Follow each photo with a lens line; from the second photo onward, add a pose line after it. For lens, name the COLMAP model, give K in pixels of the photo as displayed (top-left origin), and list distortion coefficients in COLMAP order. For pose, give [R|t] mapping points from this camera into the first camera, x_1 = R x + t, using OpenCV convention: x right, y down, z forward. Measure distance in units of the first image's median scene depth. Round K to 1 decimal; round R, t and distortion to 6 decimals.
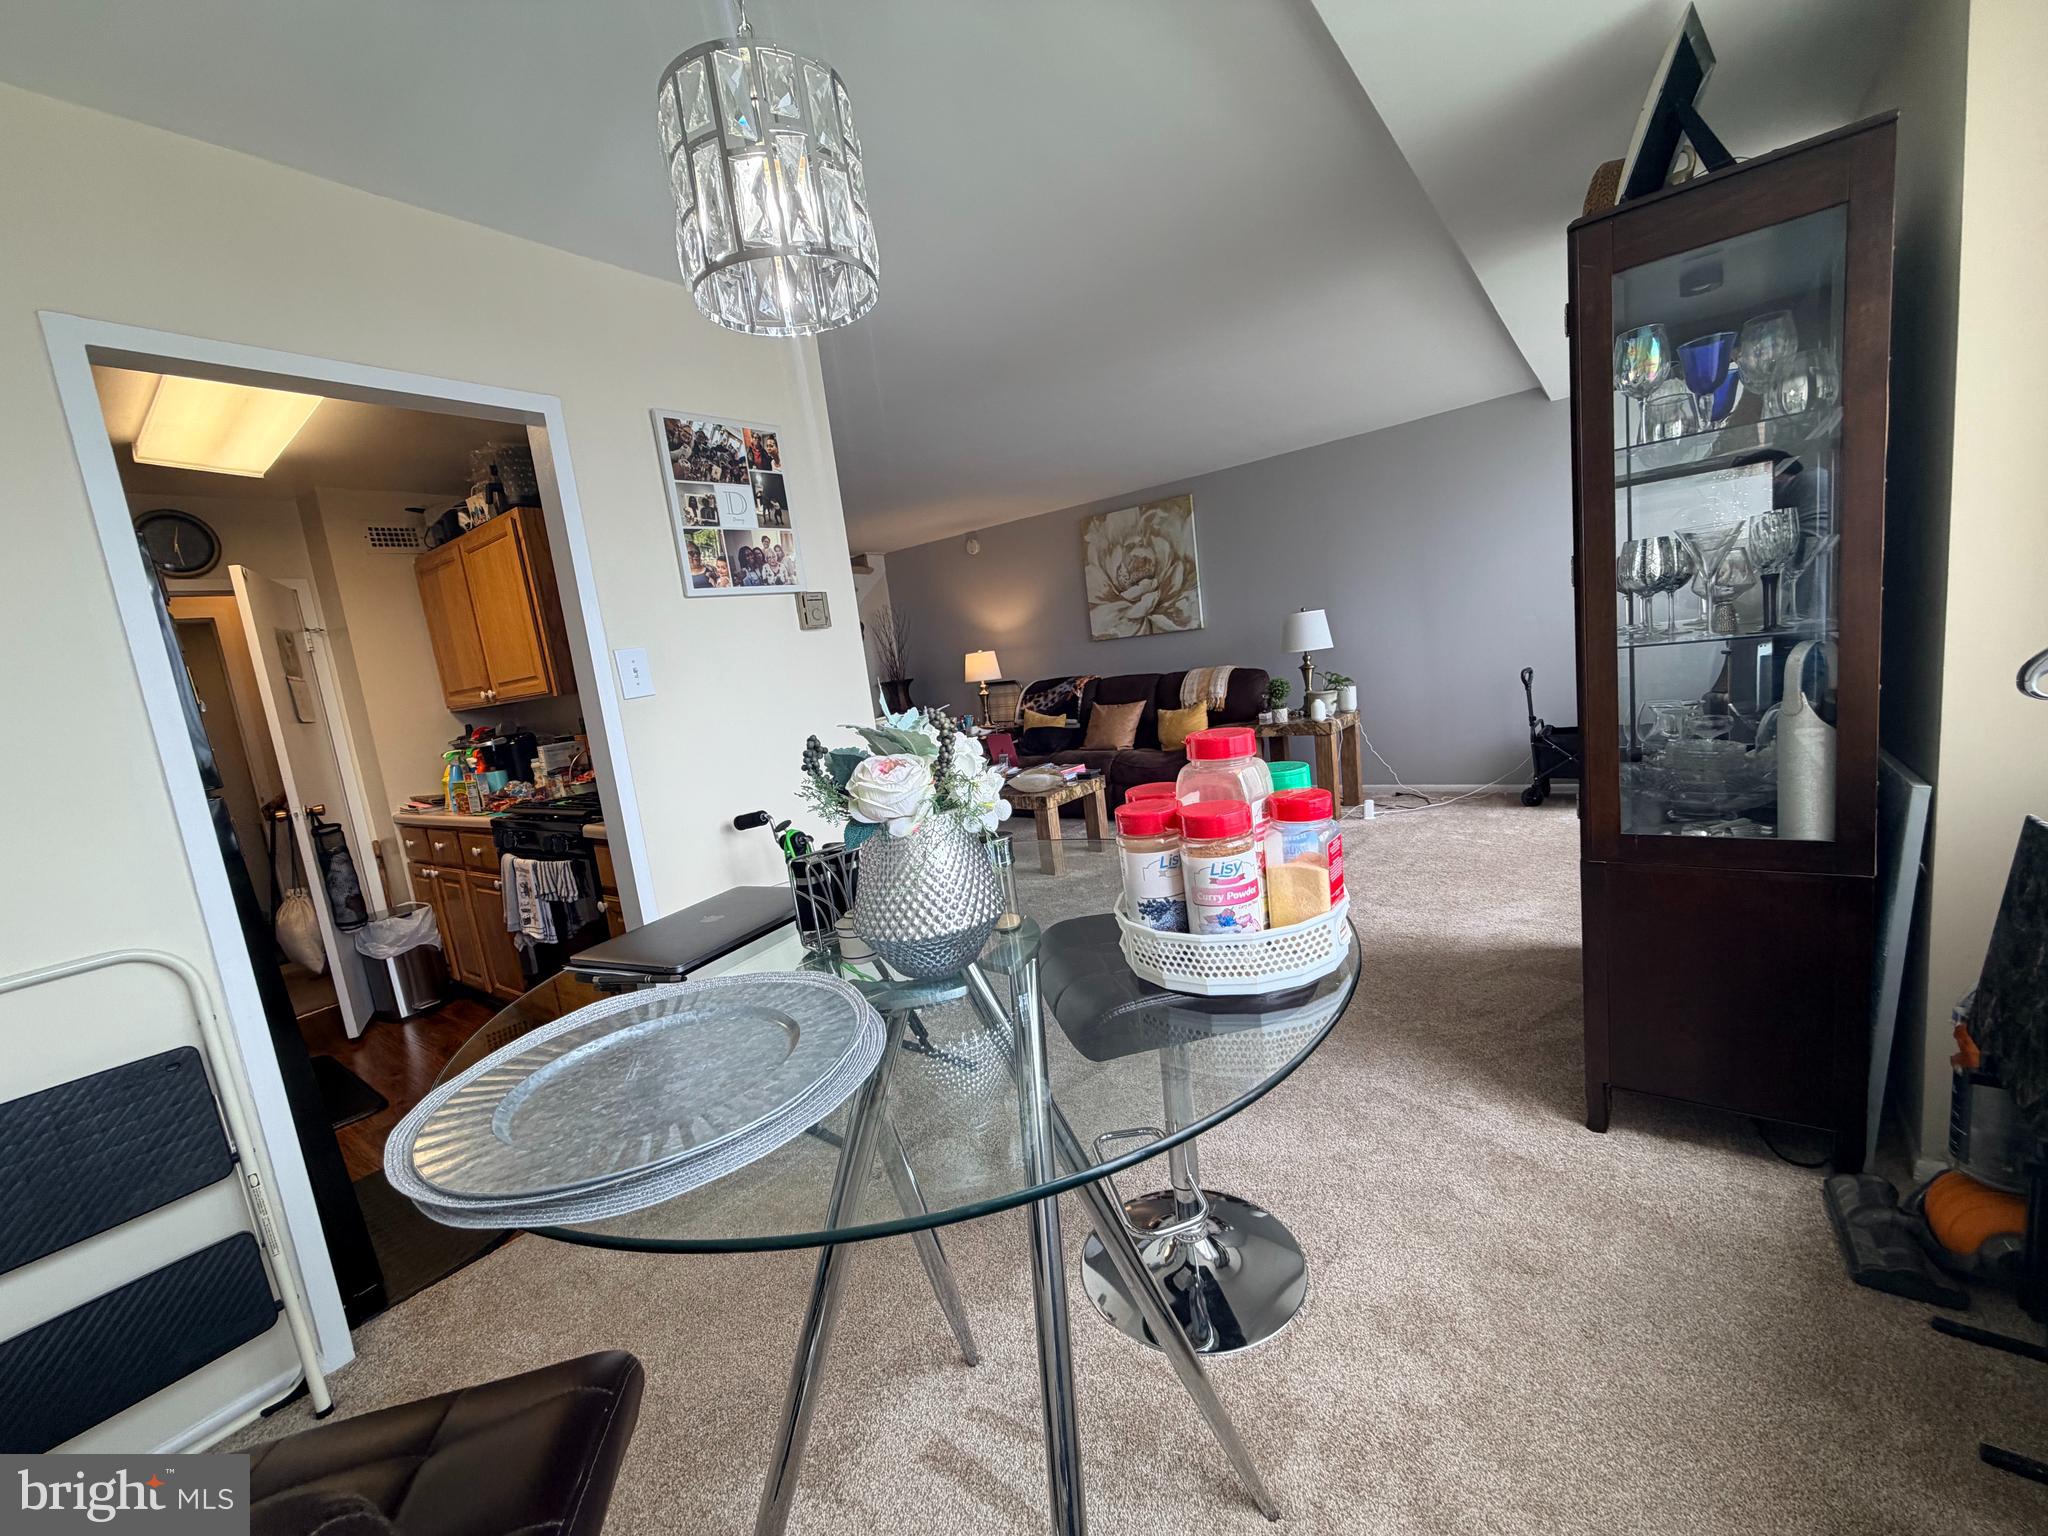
lens RADIAL K [[812.8, 0, 1014.4], [0, 812.8, 768.6], [0, 0, 1]] dist [-0.002560, 0.000864]
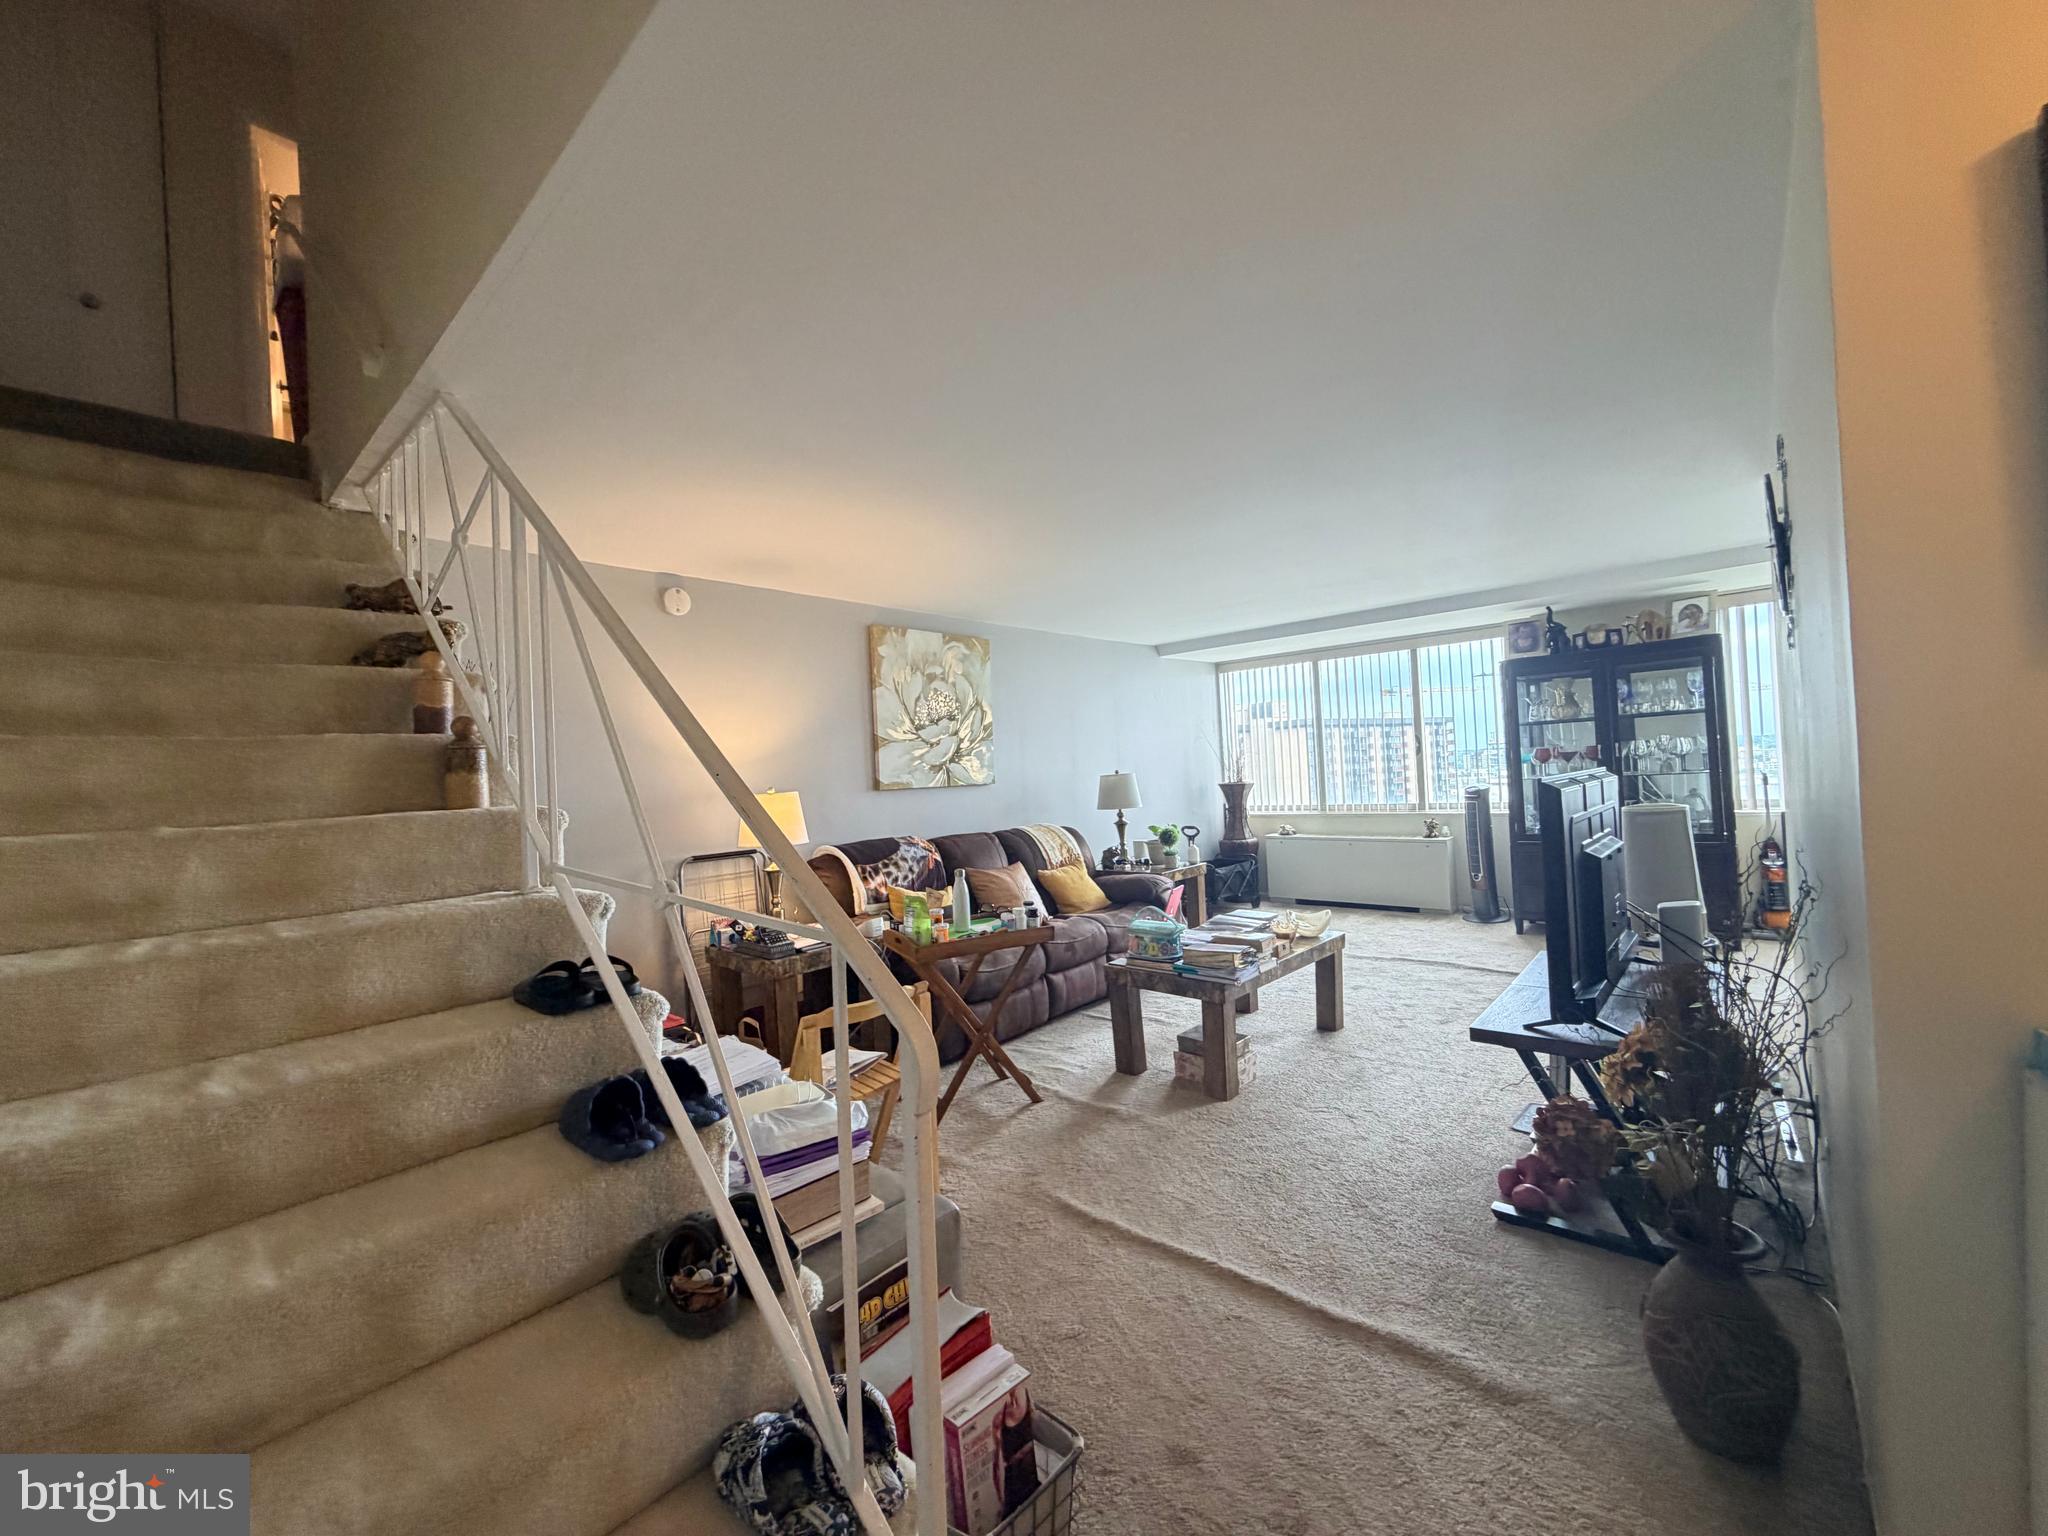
lens RADIAL K [[812.8, 0, 1016.7], [0, 812.8, 763.8], [0, 0, 1]] dist [-0.002560, 0.000864]
pose [[0.077377, 0.130933, 0.988367, -1.355523], [0.184721, 0.972293, -0.143265, -0.128149], [-0.979740, 0.193657, 0.051048, 1.922848]]
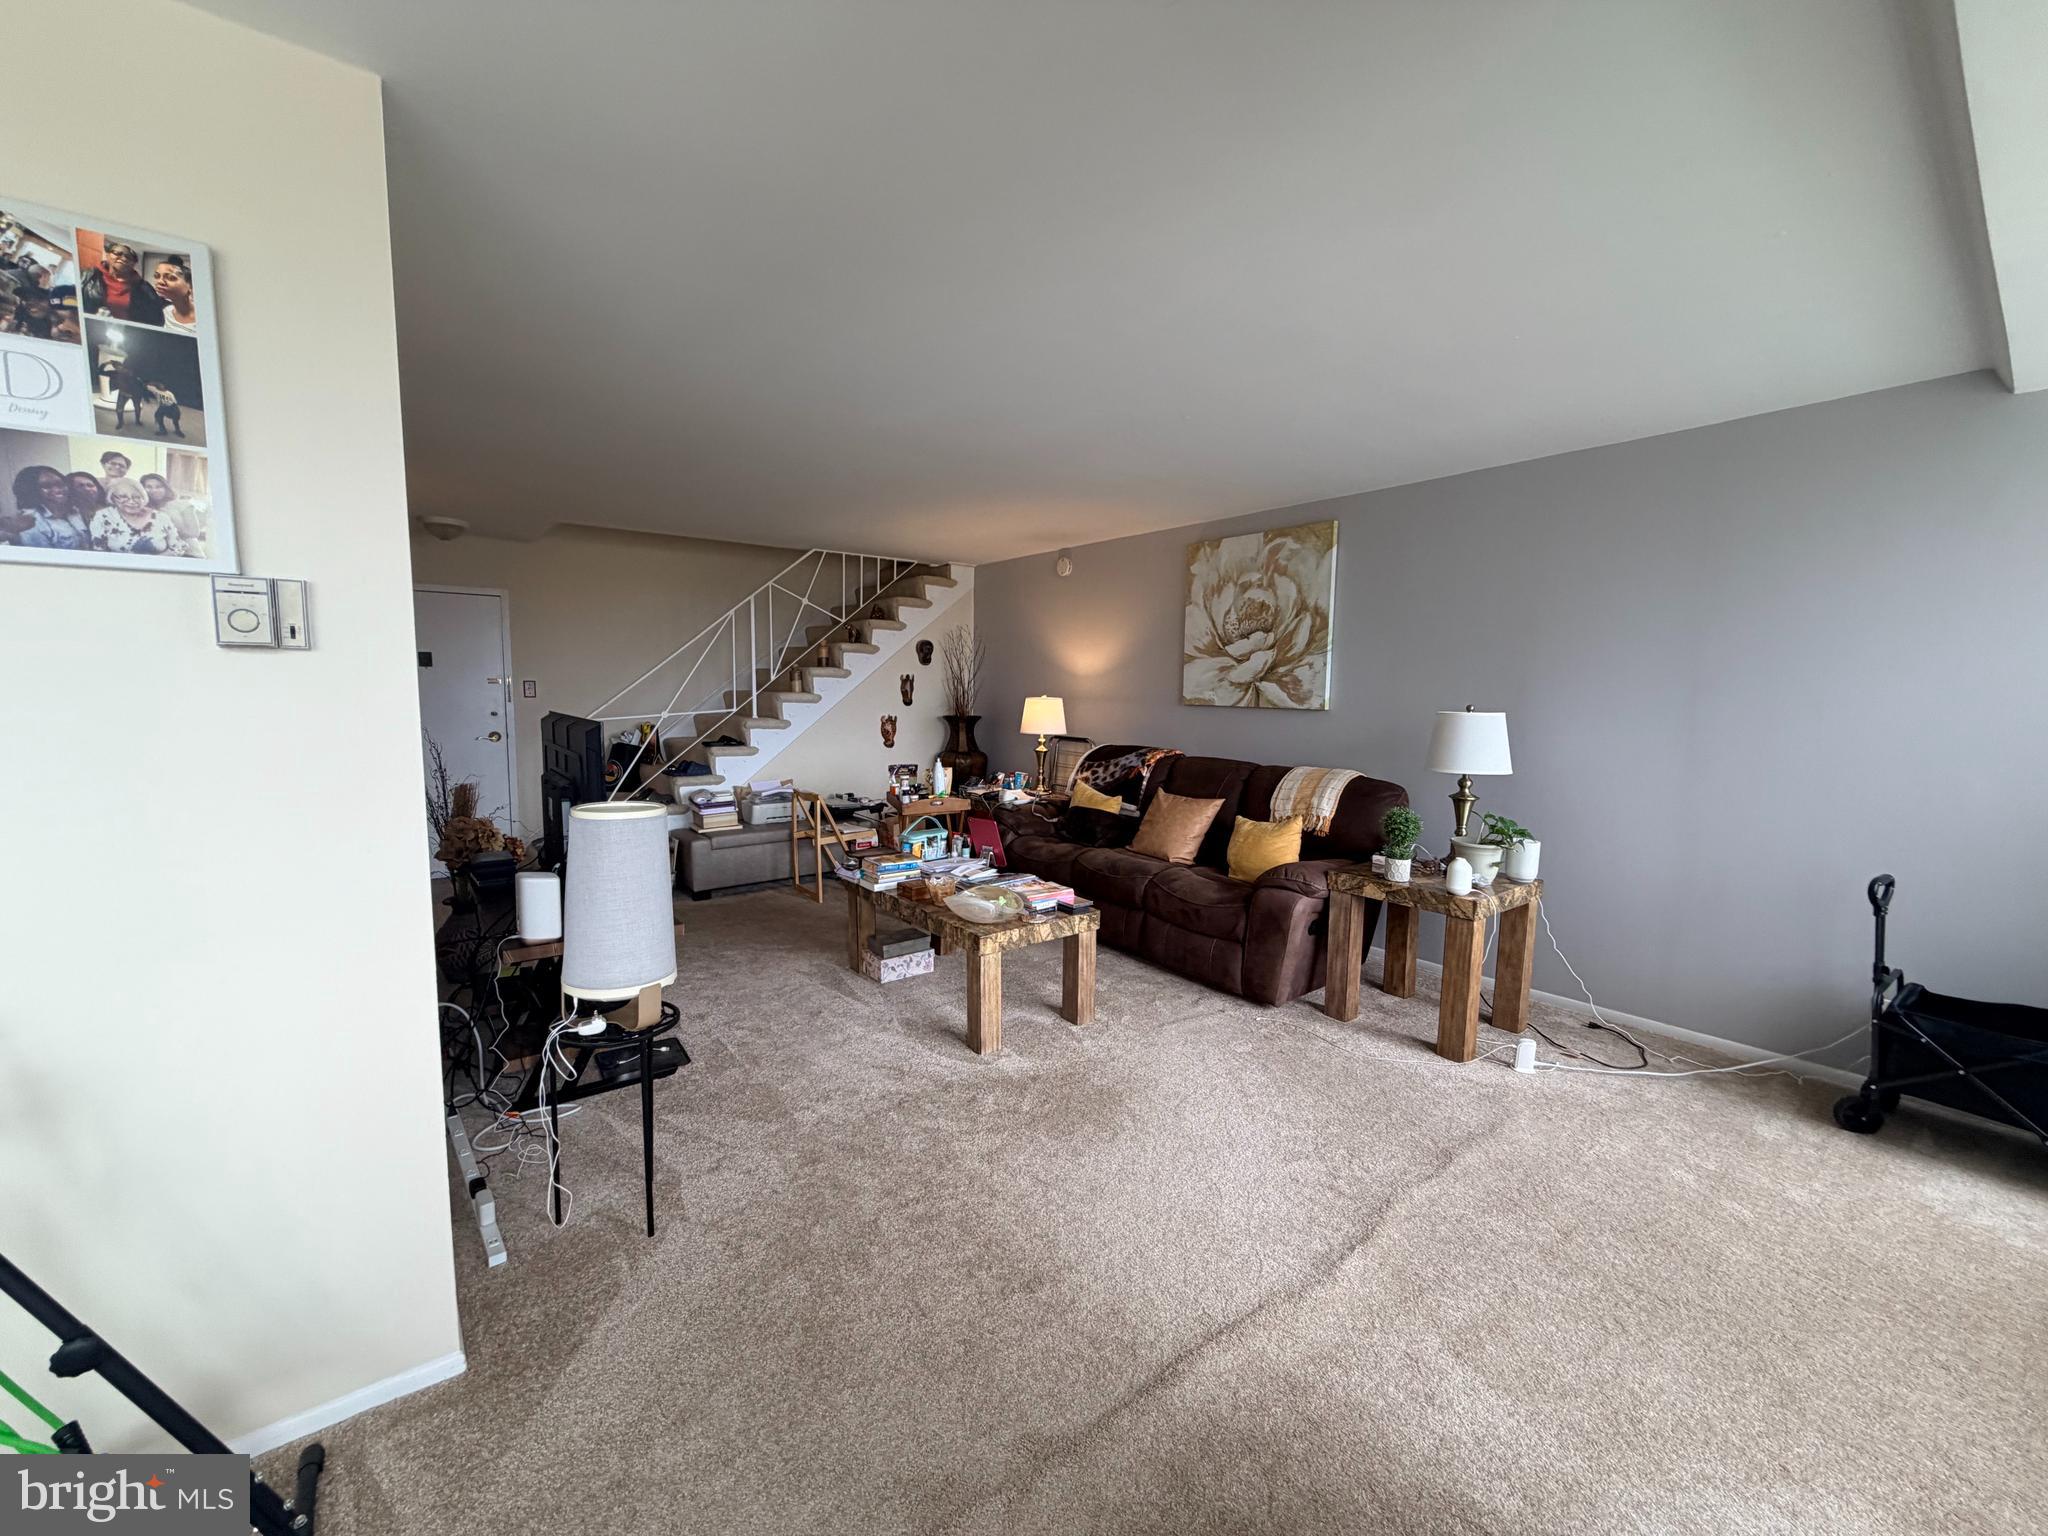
lens RADIAL K [[812.8, 0, 1017.2], [0, 812.8, 767.7], [0, 0, 1]] dist [-0.002560, 0.000864]
pose [[0.960384, 0.156891, -0.230322, 0.299967], [-0.163871, 0.986416, -0.011374, -0.149081], [0.225408, 0.048666, 0.973048, 0.536254]]
